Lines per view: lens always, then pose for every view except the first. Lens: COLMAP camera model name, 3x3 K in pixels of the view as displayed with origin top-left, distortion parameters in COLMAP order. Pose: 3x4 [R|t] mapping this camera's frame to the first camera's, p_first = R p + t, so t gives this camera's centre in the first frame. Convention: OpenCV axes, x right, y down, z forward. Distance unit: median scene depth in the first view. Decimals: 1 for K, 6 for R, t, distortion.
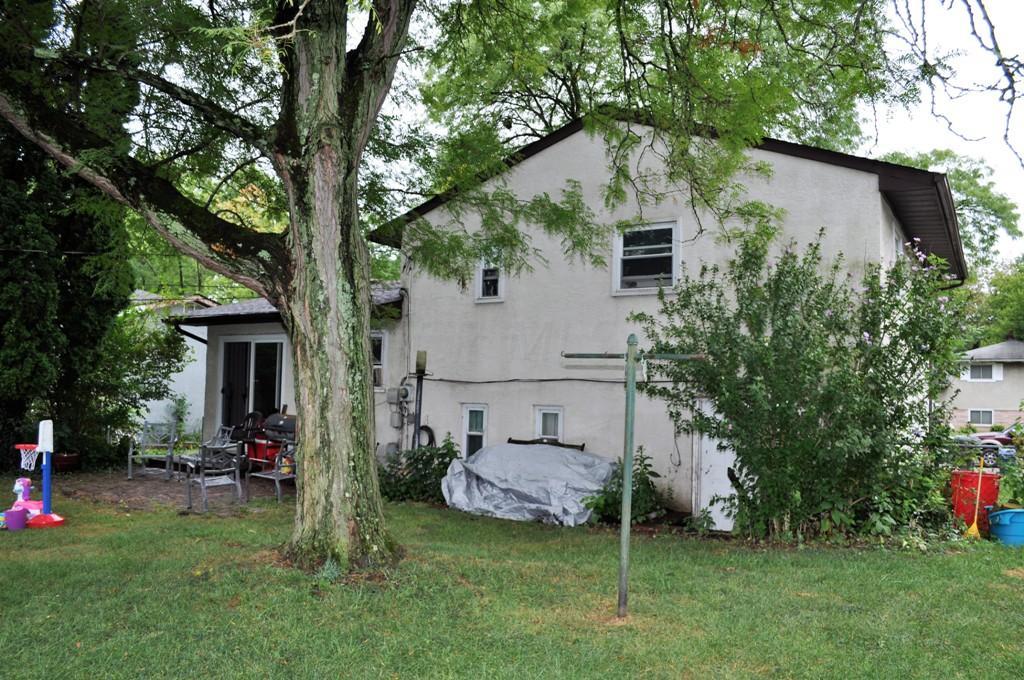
lens RADIAL K [[809.2, 0, 532.3], [0, 809.2, 345.8], [0, 0, 1]] dist [-0.080775, 0.011211]
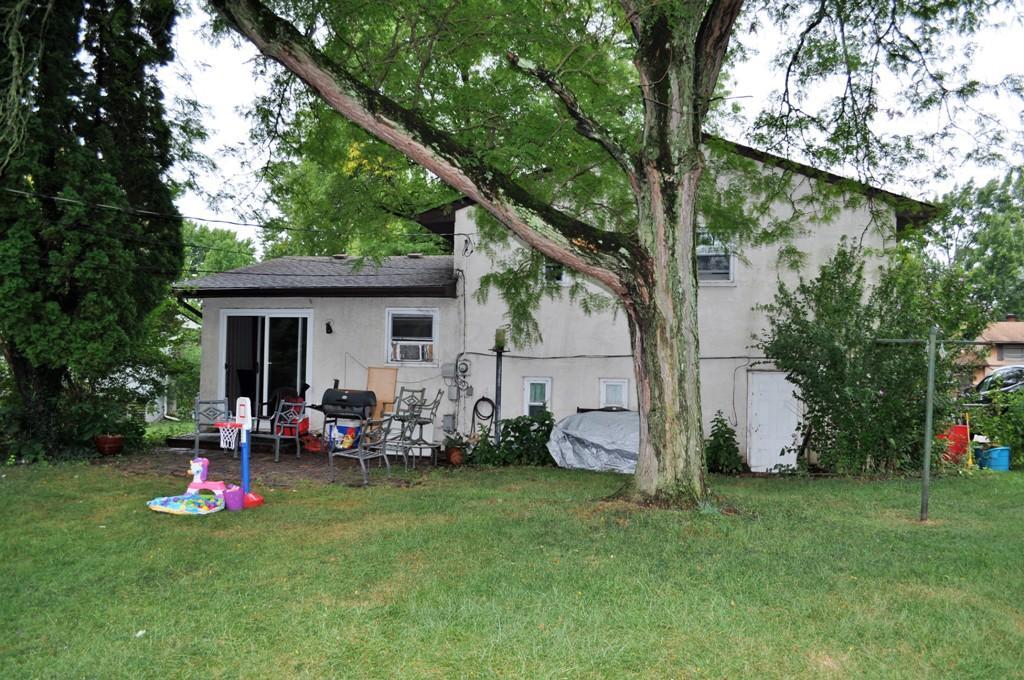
lens RADIAL K [[809.2, 0, 532.3], [0, 809.2, 345.8], [0, 0, 1]] dist [-0.080775, 0.011211]
pose [[0.936834, 0.007915, 0.349684, -0.843257], [-0.018918, 0.999427, 0.028061, -0.004985], [-0.349262, -0.032903, 0.936447, -0.072445]]
